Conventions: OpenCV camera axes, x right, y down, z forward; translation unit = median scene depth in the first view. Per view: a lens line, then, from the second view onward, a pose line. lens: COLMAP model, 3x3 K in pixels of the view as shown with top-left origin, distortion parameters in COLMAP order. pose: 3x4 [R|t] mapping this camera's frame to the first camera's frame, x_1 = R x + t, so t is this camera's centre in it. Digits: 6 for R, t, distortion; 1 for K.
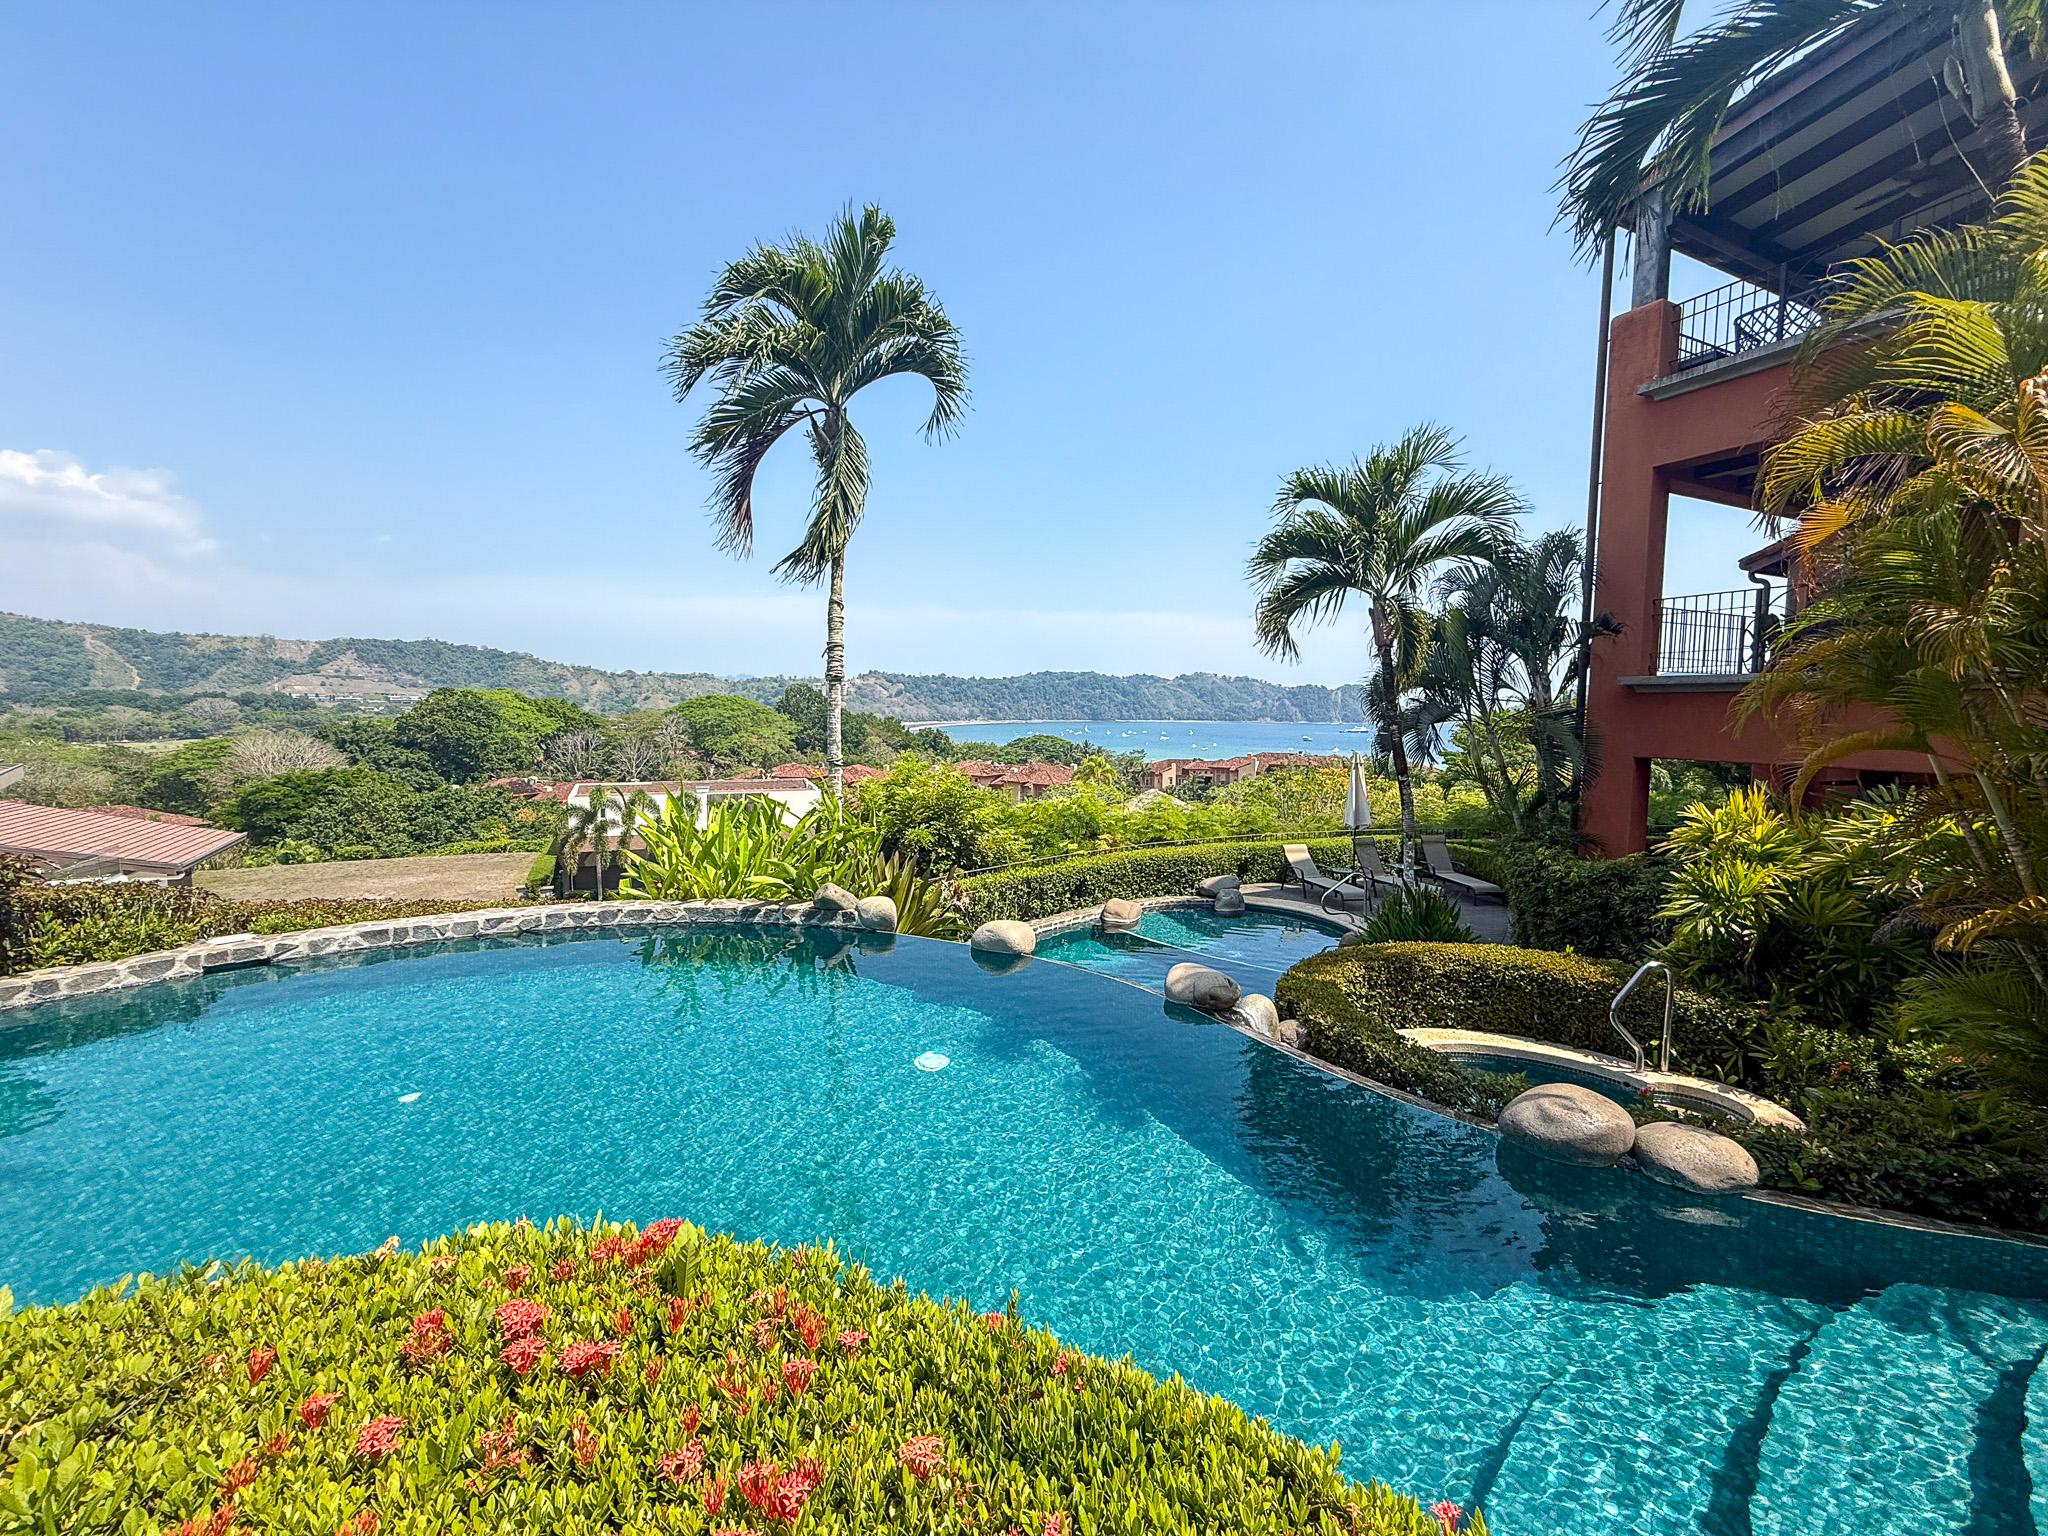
lens RADIAL K [[811.6, 0, 1019.2], [0, 811.6, 767.1], [0, 0, 1]] dist [0.000534, 0.000142]
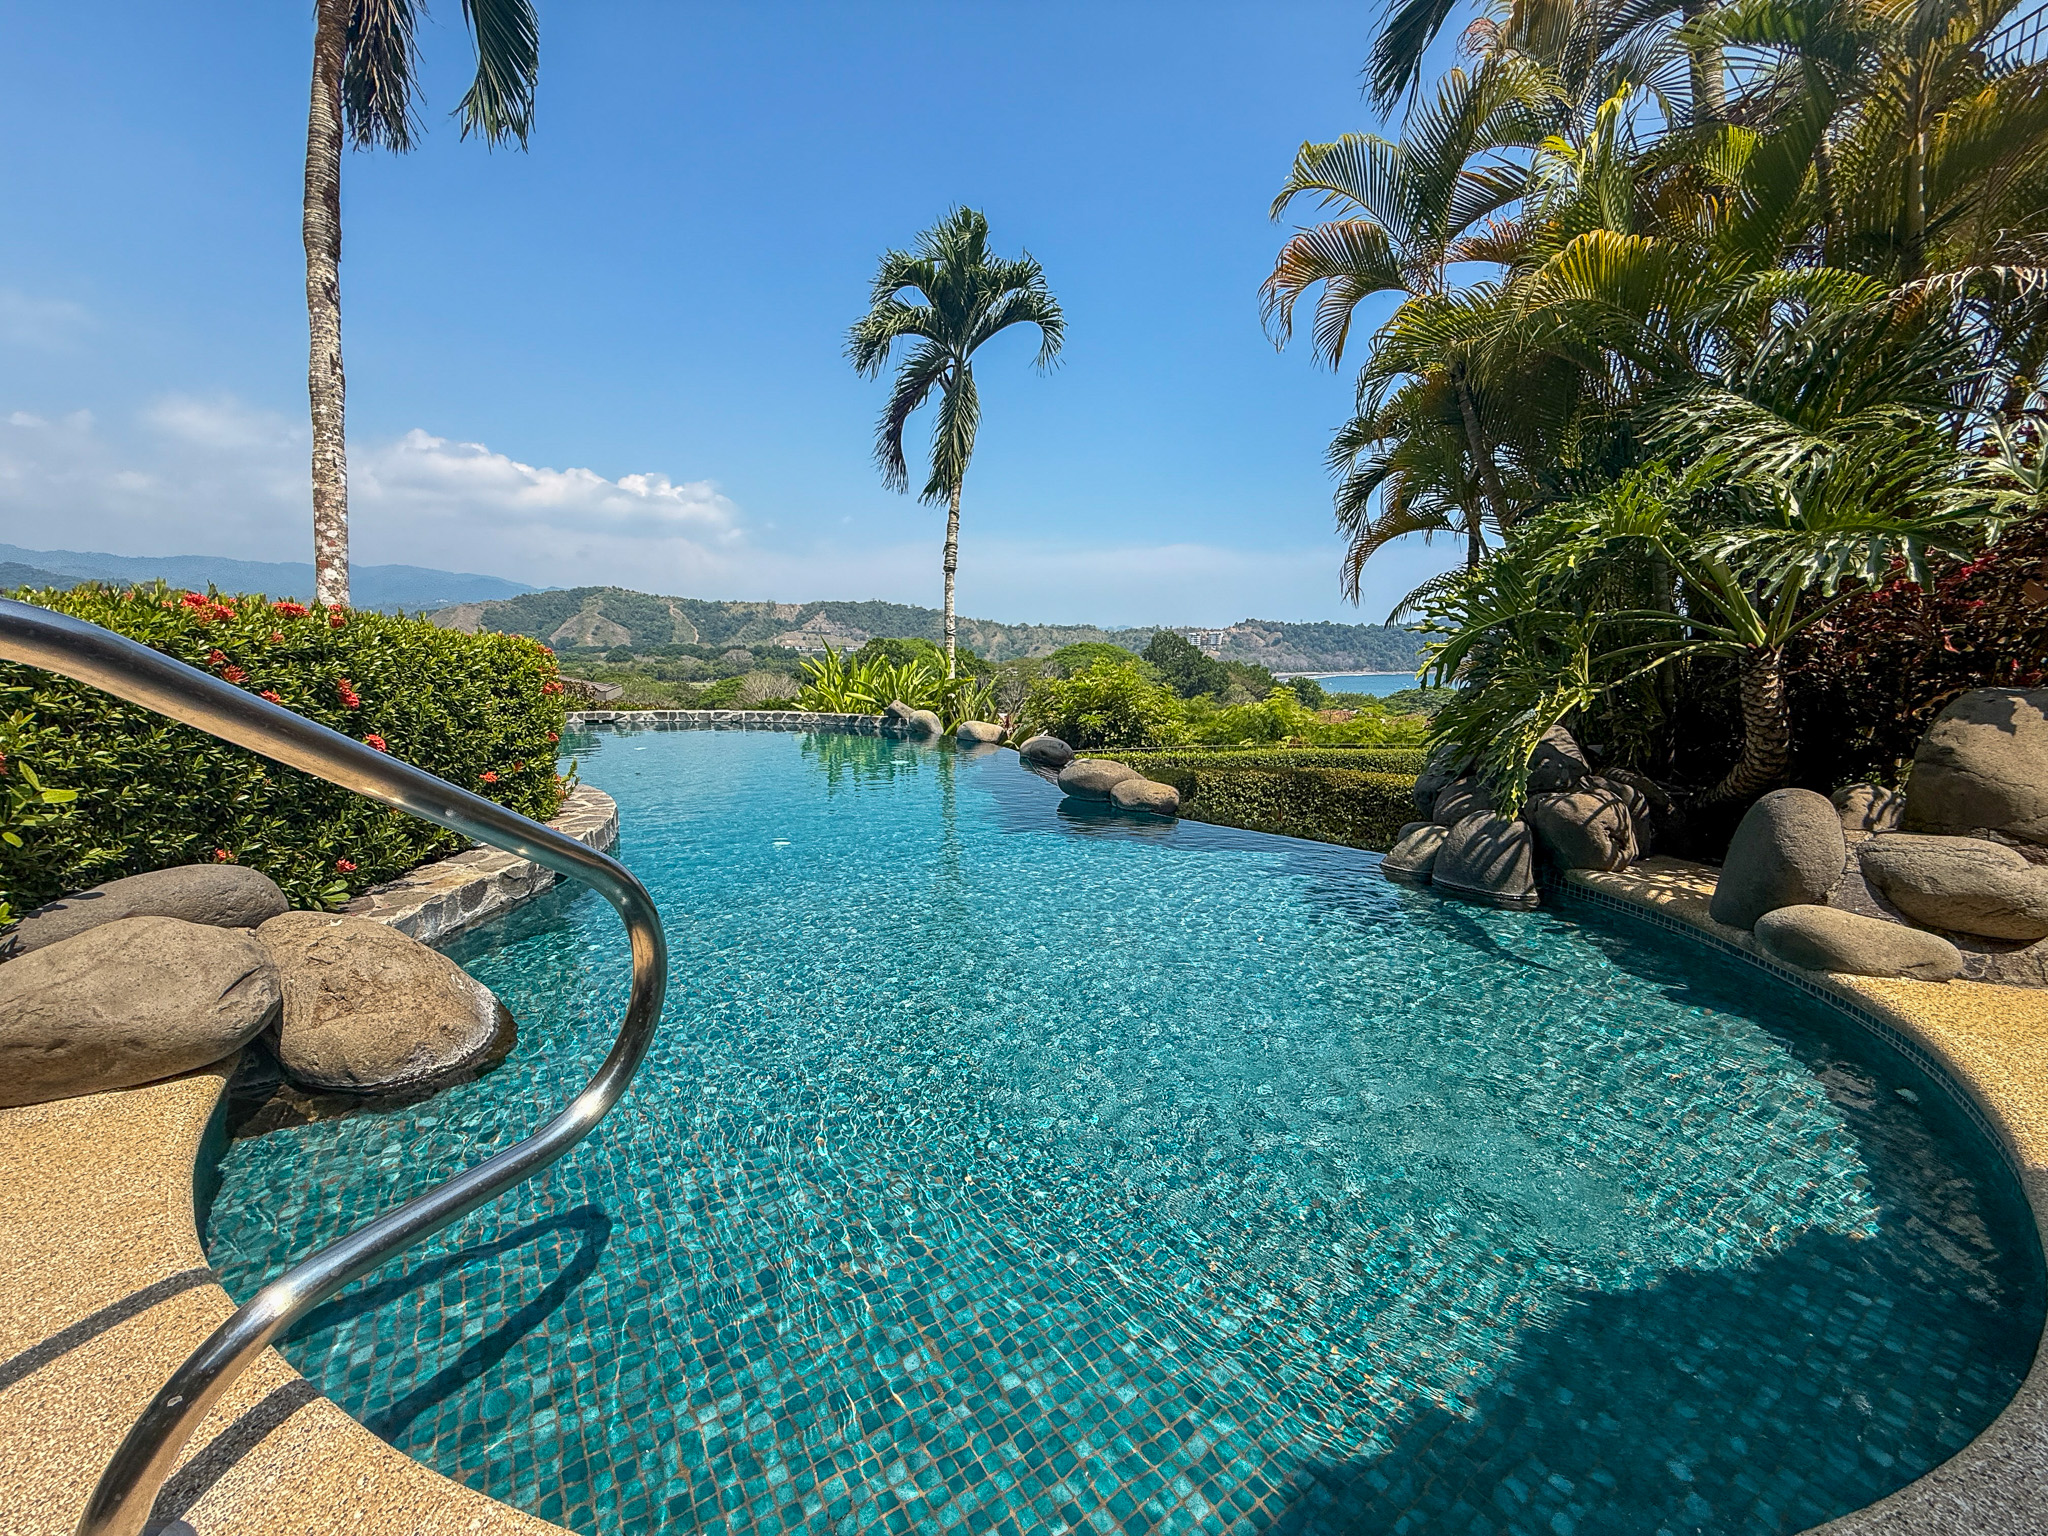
lens RADIAL K [[812.5, 0, 1023.0], [0, 812.5, 765.6], [0, 0, 1]] dist [0.000678, -0.000265]
pose [[0.901359, 0.056734, -0.429341, 0.490644], [-0.031401, 0.997334, 0.065867, 0.126003], [0.431933, -0.045888, 0.900737, -0.185653]]
